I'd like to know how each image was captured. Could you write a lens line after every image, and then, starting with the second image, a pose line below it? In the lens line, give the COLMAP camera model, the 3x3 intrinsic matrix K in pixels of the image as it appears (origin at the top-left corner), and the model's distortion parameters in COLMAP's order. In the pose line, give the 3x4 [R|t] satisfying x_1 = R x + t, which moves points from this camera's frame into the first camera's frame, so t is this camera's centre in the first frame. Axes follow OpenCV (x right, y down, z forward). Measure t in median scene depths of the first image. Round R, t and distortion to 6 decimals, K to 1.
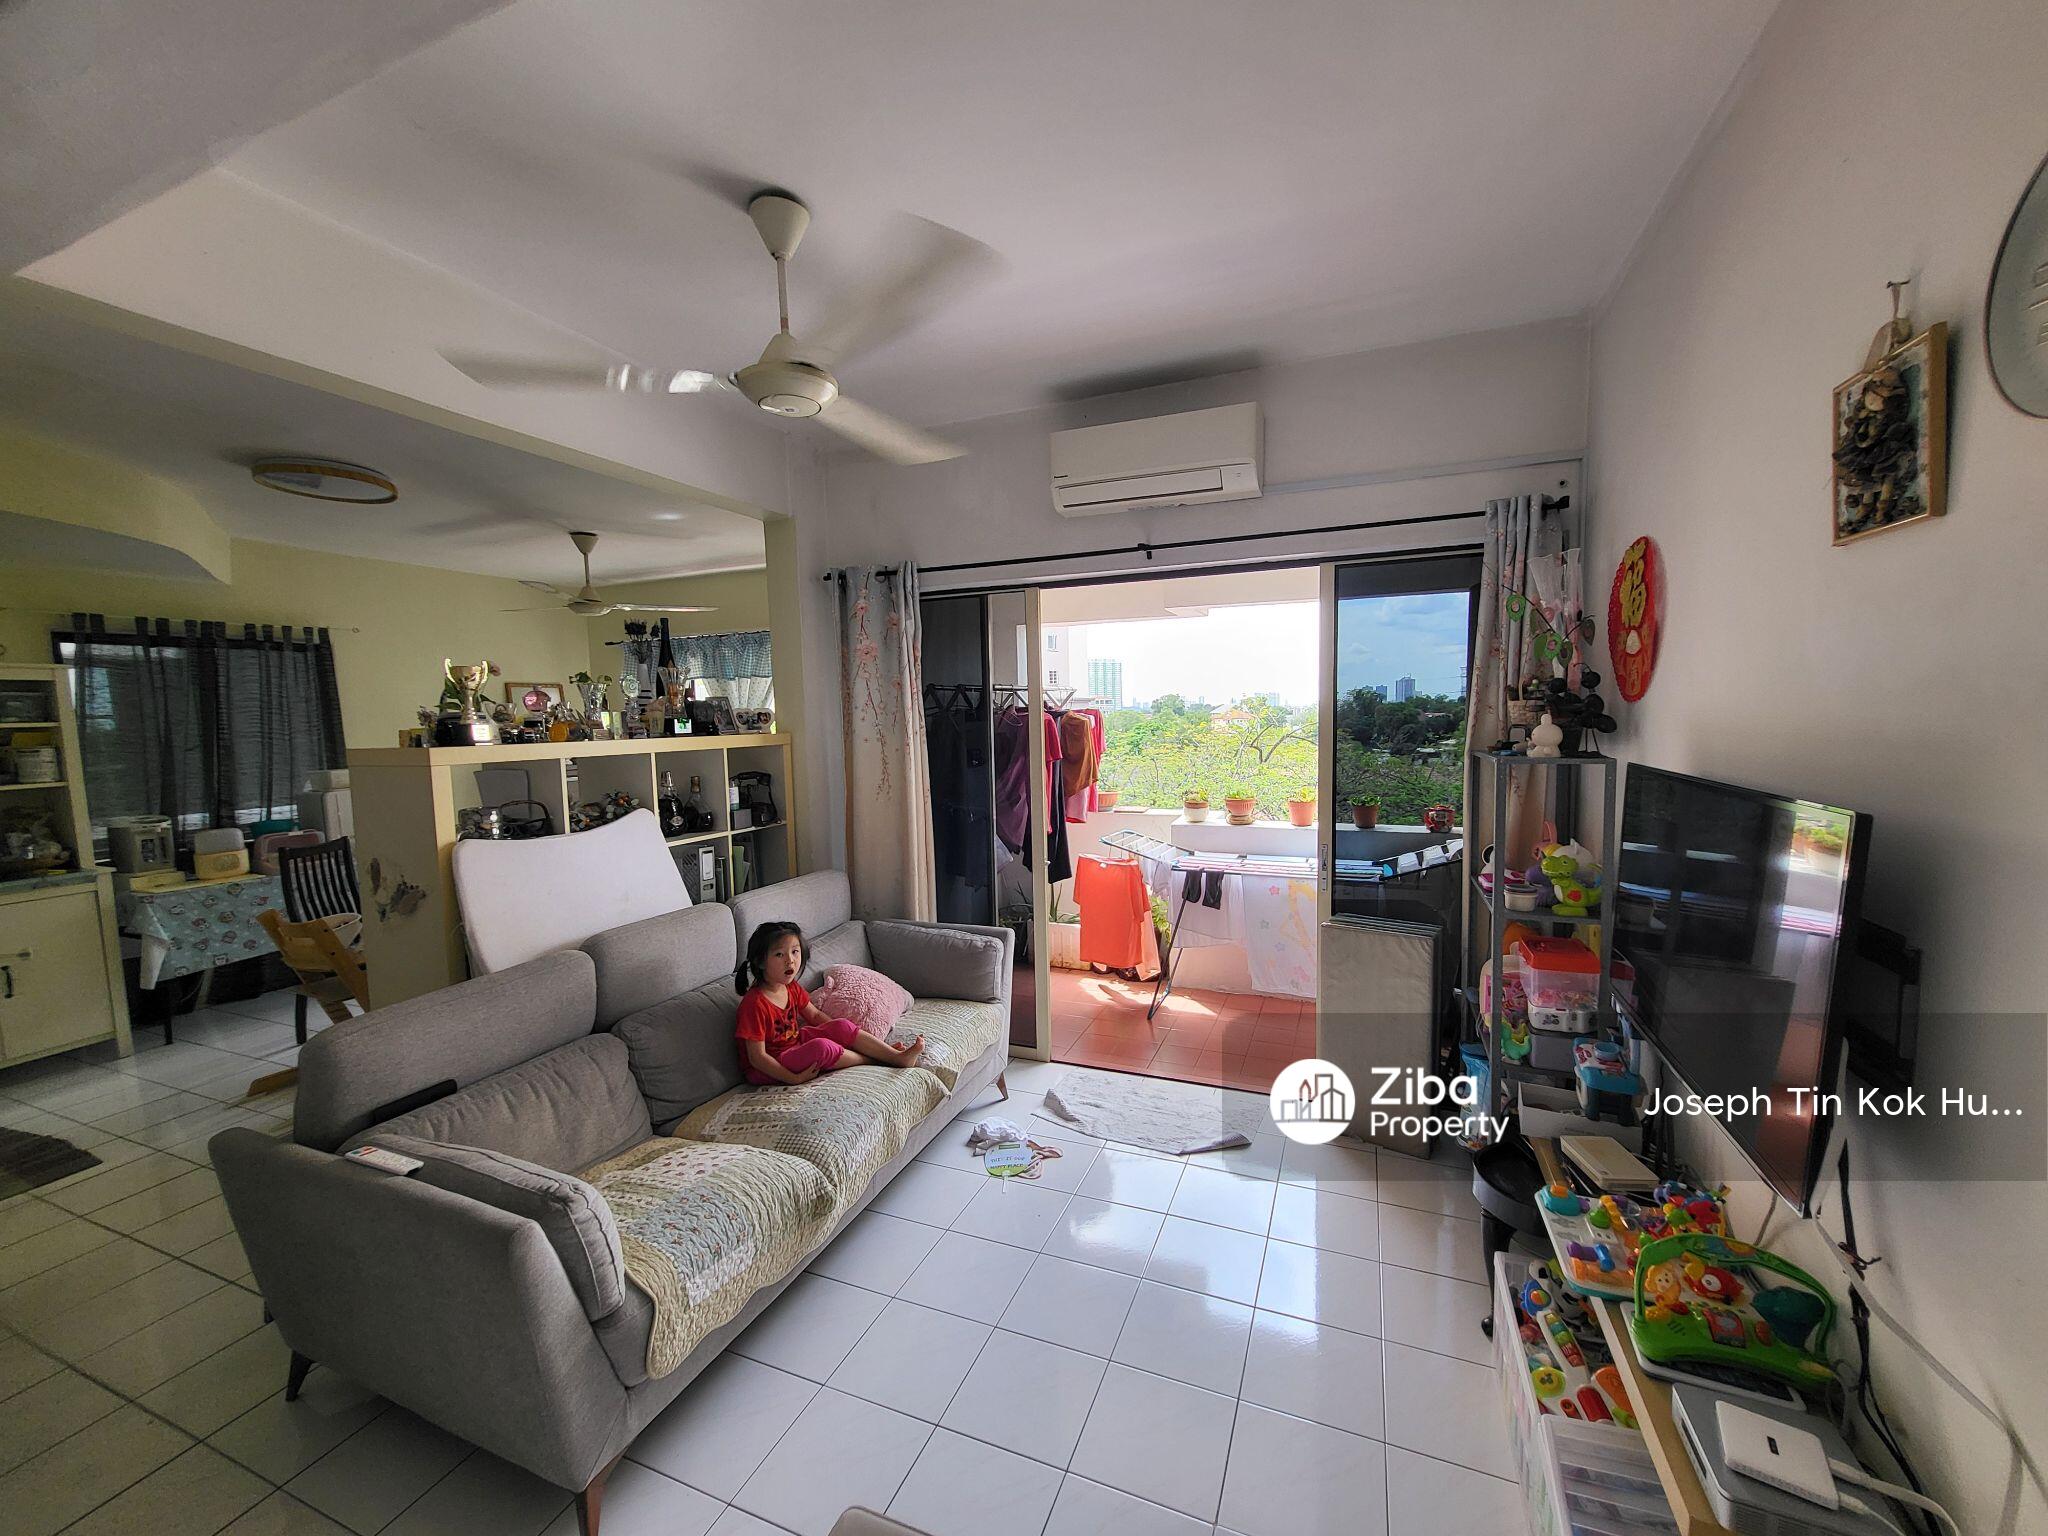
lens RADIAL K [[804.1, 0, 1030.3], [0, 804.1, 783.1], [0, 0, 1]] dist [0.000945, 0.001367]
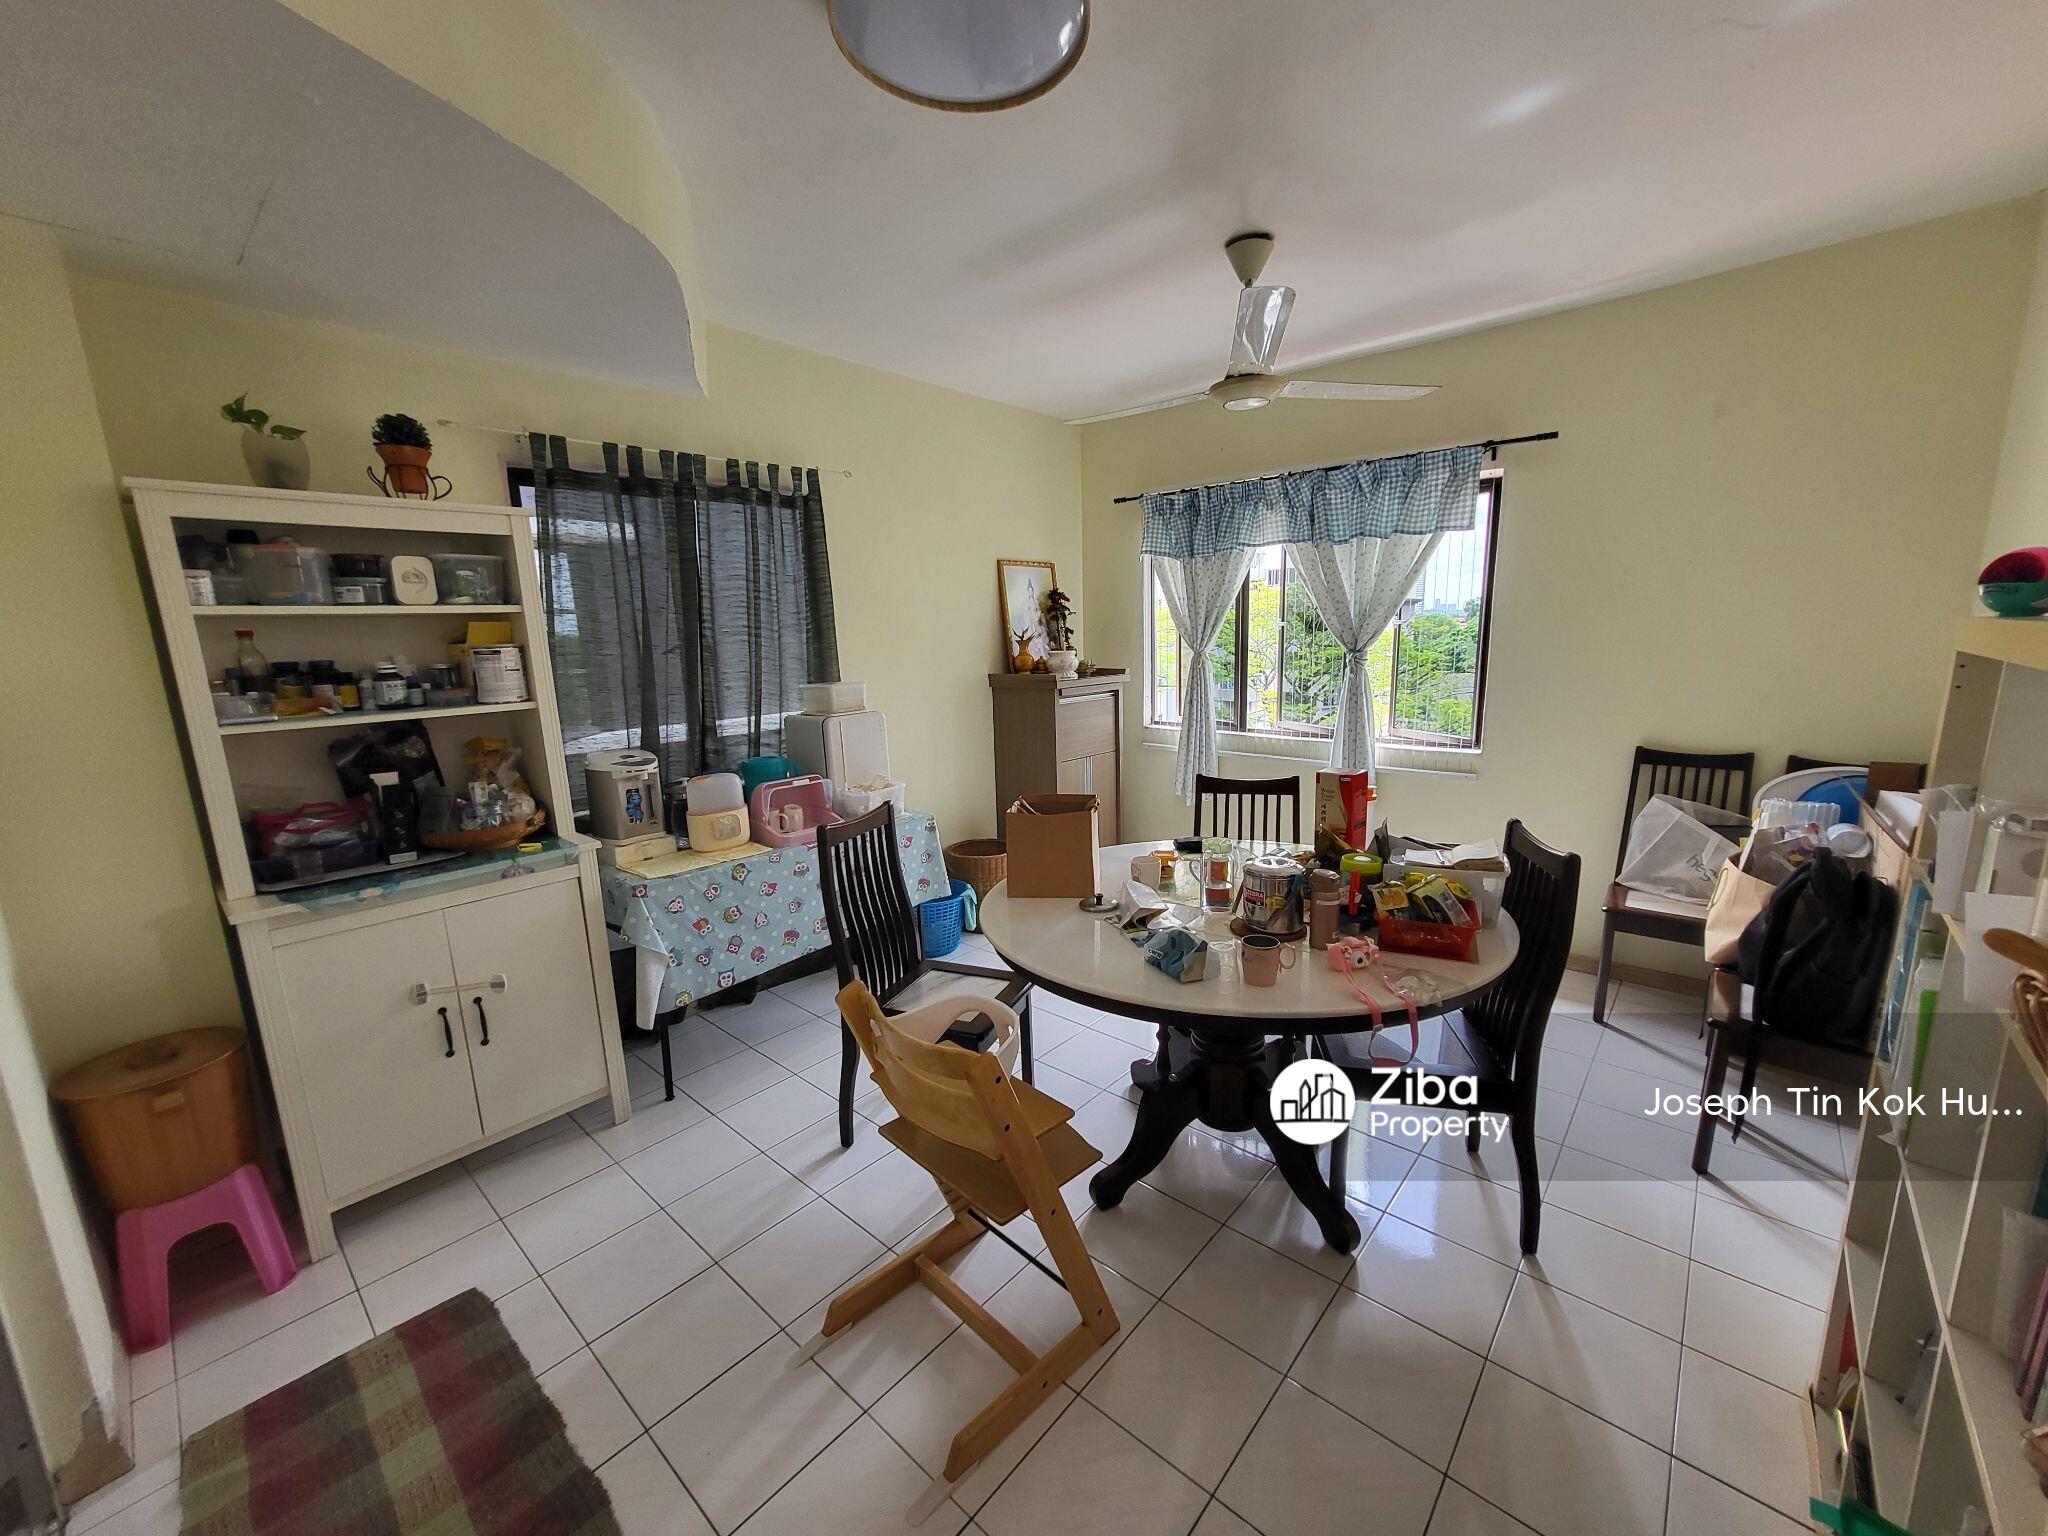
lens RADIAL K [[804.1, 0, 1039.1], [0, 804.1, 782.7], [0, 0, 1]] dist [0.000945, 0.001367]
pose [[0.947238, 0.058692, -0.315113, -0.561196], [-0.022880, 0.992966, 0.116168, -0.018919], [0.319714, -0.102829, 0.941918, 0.477885]]
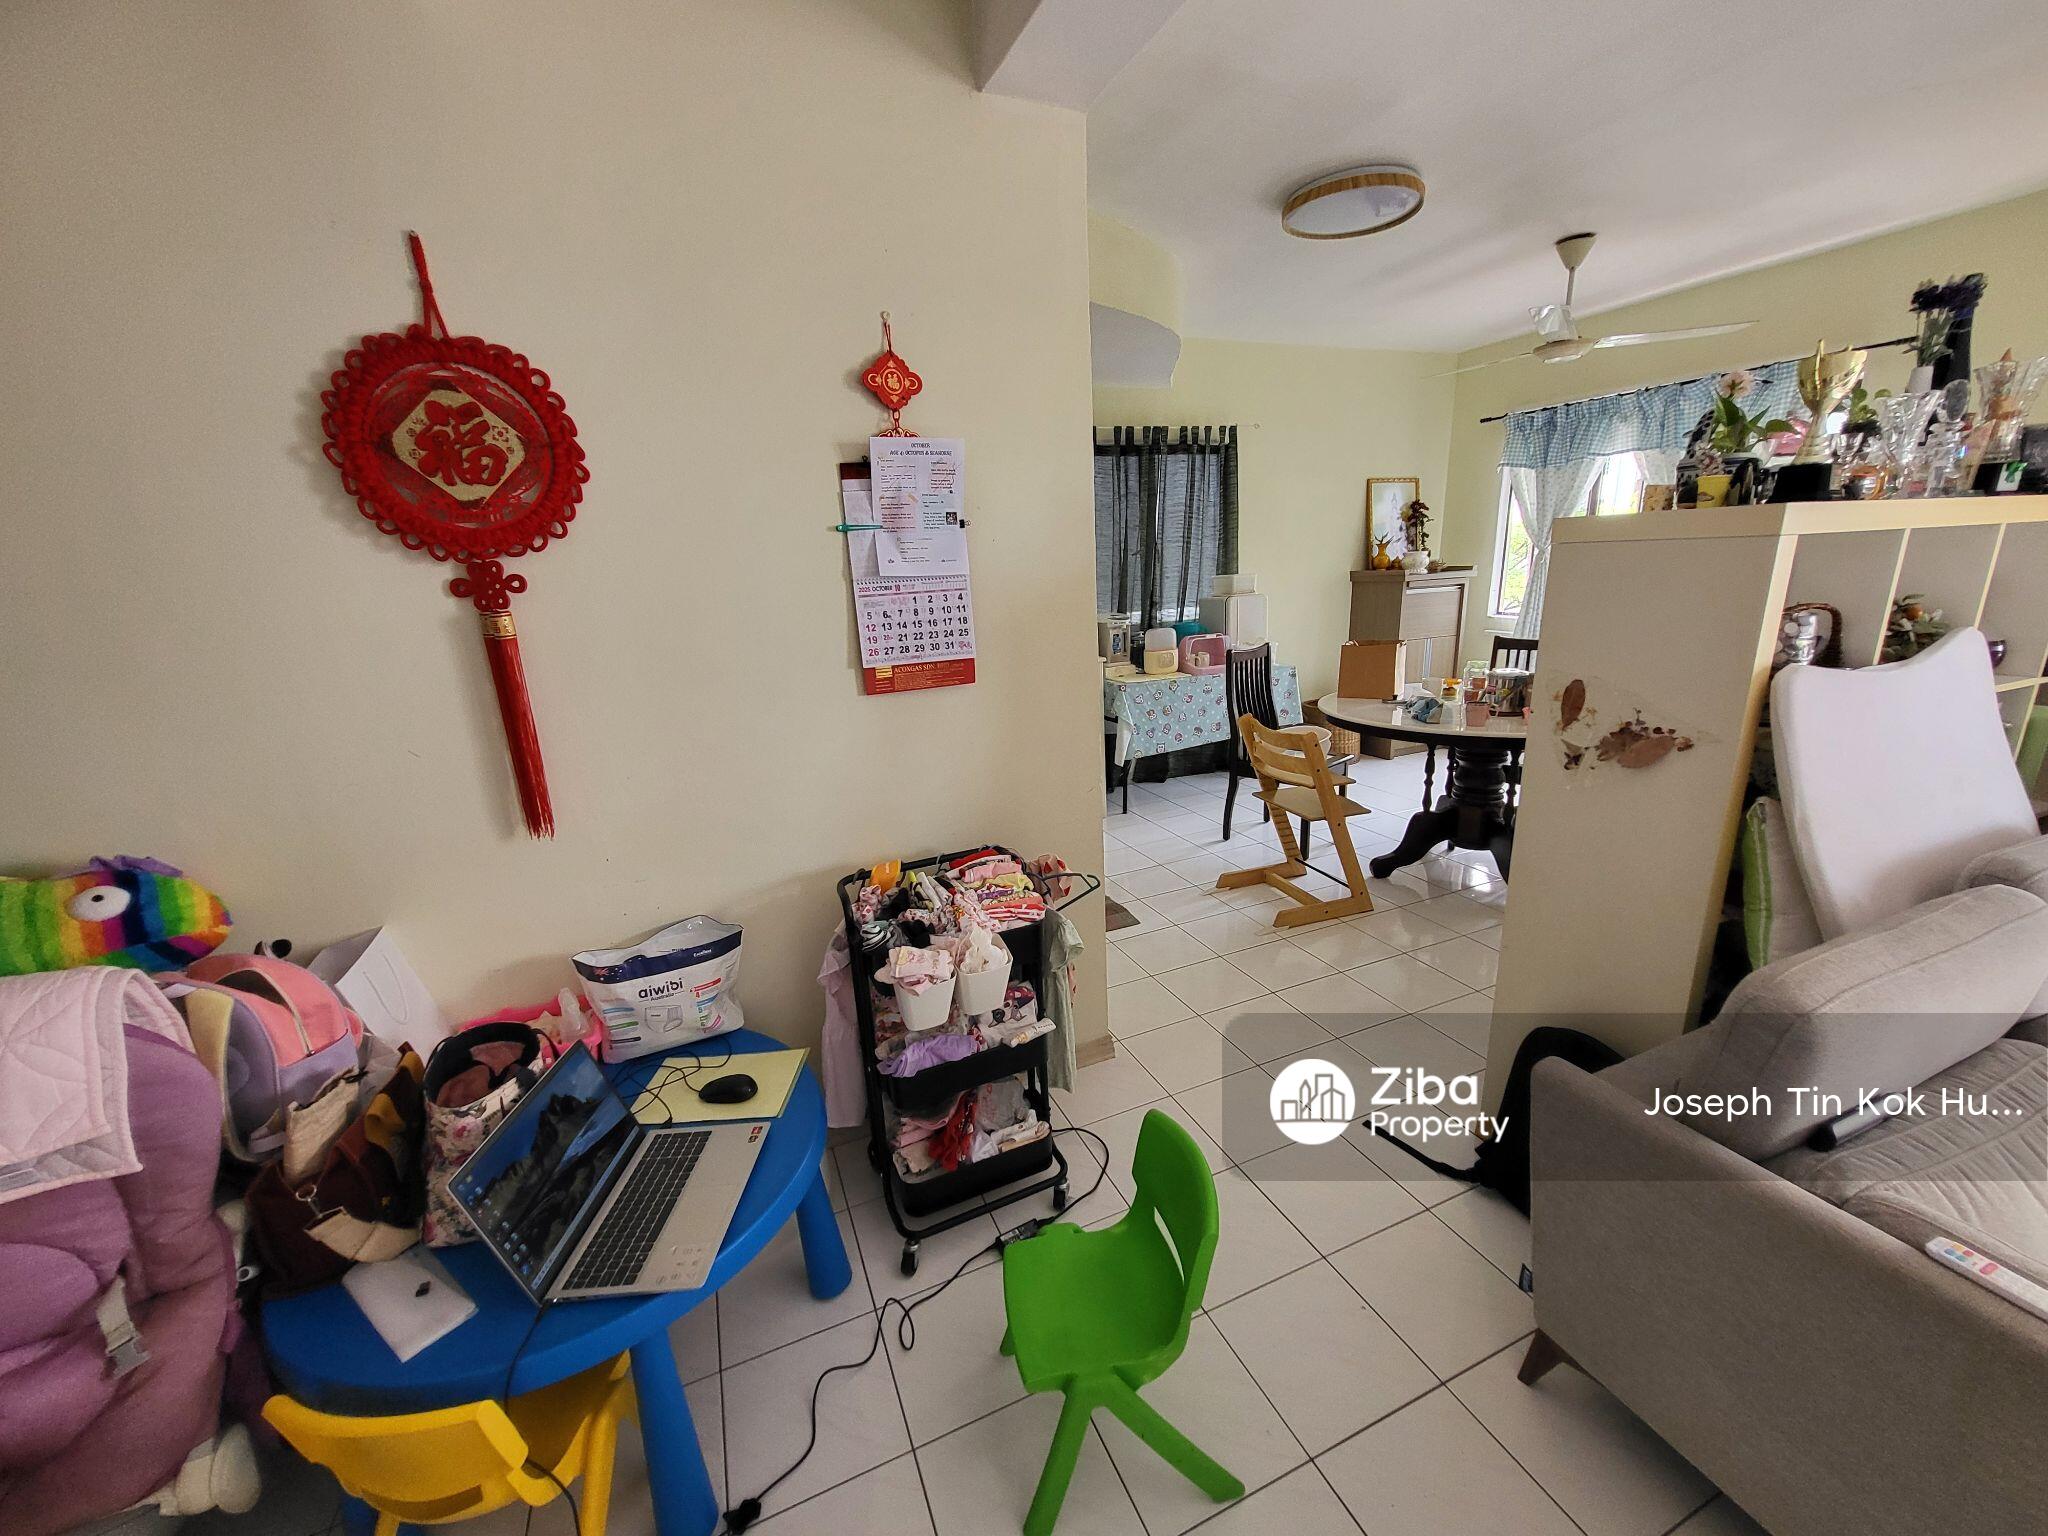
lens RADIAL K [[804.1, 0, 1034.5], [0, 804.1, 777.4], [0, 0, 1]] dist [0.000945, 0.001367]
pose [[0.713681, 0.175576, -0.678109, -0.366525], [-0.030813, 0.975009, 0.220020, 0.020624], [0.699792, -0.136130, 0.701255, 0.096665]]
